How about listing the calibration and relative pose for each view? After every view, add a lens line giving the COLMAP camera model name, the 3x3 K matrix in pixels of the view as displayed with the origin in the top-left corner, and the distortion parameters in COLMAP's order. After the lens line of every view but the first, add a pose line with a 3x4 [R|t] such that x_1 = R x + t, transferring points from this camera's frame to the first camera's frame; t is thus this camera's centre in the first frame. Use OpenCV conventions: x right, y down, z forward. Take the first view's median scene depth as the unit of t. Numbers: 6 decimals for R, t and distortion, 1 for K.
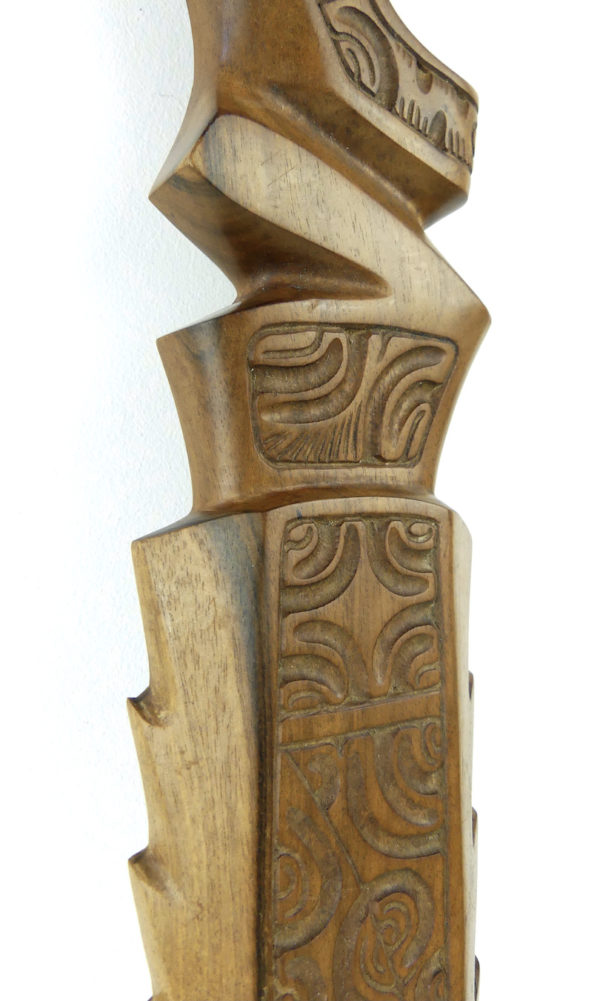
lens RADIAL K [[785.8, 0, 310.8], [0, 785.8, 498.5], [0, 0, 1]] dist [-0.033703, -0.000690]
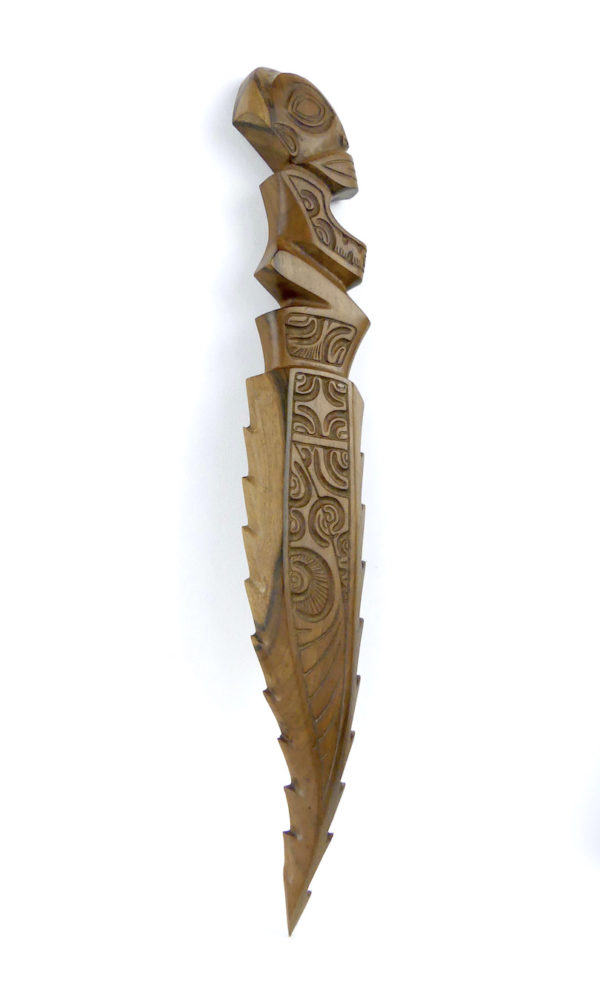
lens RADIAL K [[880.2, 0, 300.0], [0, 880.2, 500.0], [0, 0, 1]] dist [-0.015511, -0.005799]
pose [[0.999720, 0.023459, 0.002981, -0.012757], [-0.022543, 0.983507, -0.179461, 1.096588], [-0.007142, 0.179343, 0.983761, -2.236725]]
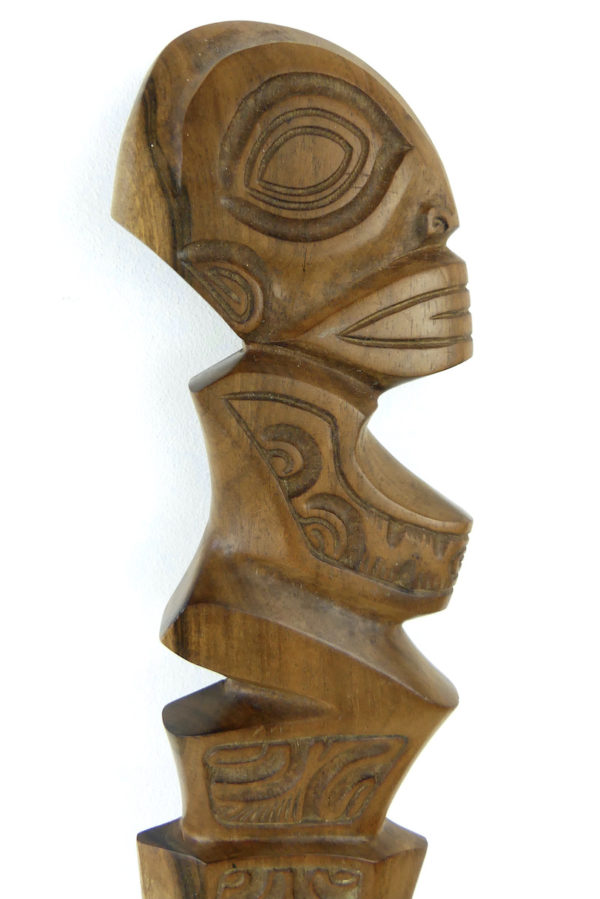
lens RADIAL K [[661.9, 0, 300.2], [0, 661.9, 428.0], [0, 0, 1]] dist [-0.021629, -0.001310]
pose [[0.895660, 0.159788, -0.415044, 0.422451], [-0.092284, 0.979689, 0.178023, -0.905623], [0.435061, -0.121146, 0.892214, 0.114380]]
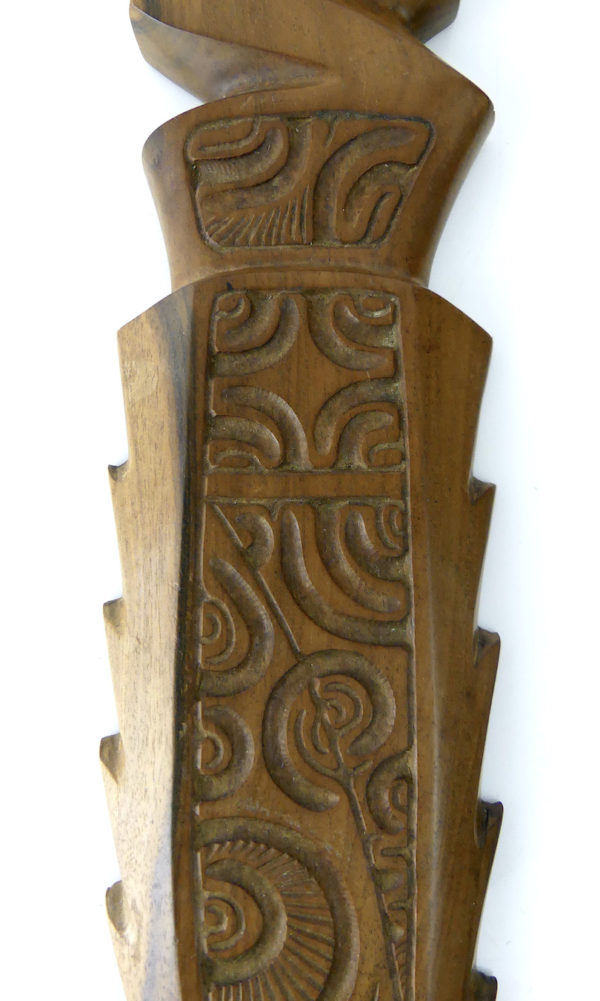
lens RADIAL K [[785.8, 0, 310.8], [0, 785.8, 498.5], [0, 0, 1]] dist [-0.033703, -0.000690]
pose [[0.849128, -0.039469, -0.526710, 0.605421], [0.001427, 0.997372, -0.072438, 0.370121], [0.528185, 0.060758, 0.846953, 0.160096]]
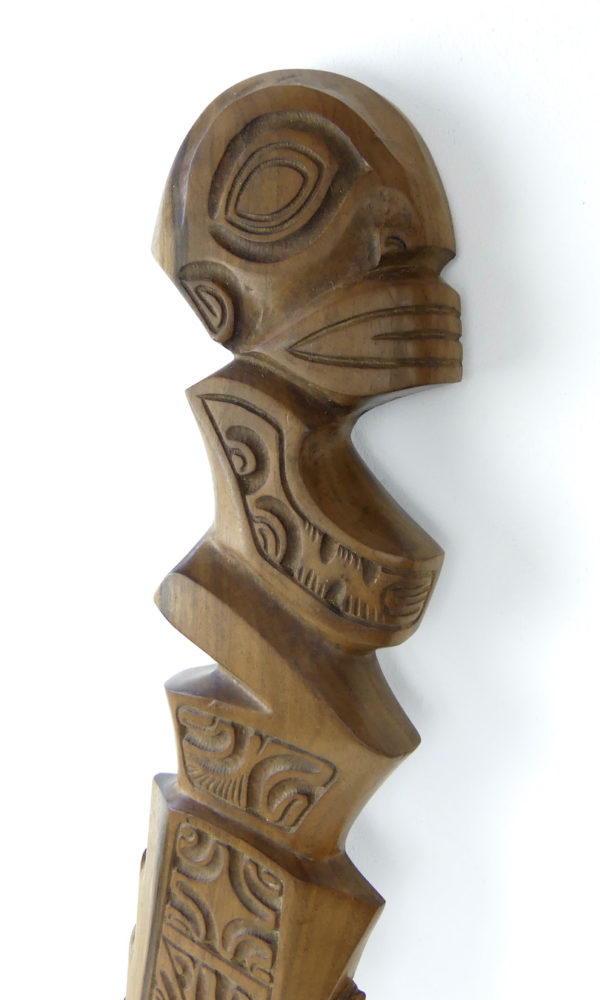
lens RADIAL K [[785.0, 0, 310.8], [0, 785.0, 498.0], [0, 0, 1]] dist [-0.033703, -0.000690]
pose [[0.443949, 0.276578, -0.852299, 1.167286], [-0.137134, 0.960938, 0.240401, -0.946980], [0.885496, 0.010153, 0.464535, 0.474046]]
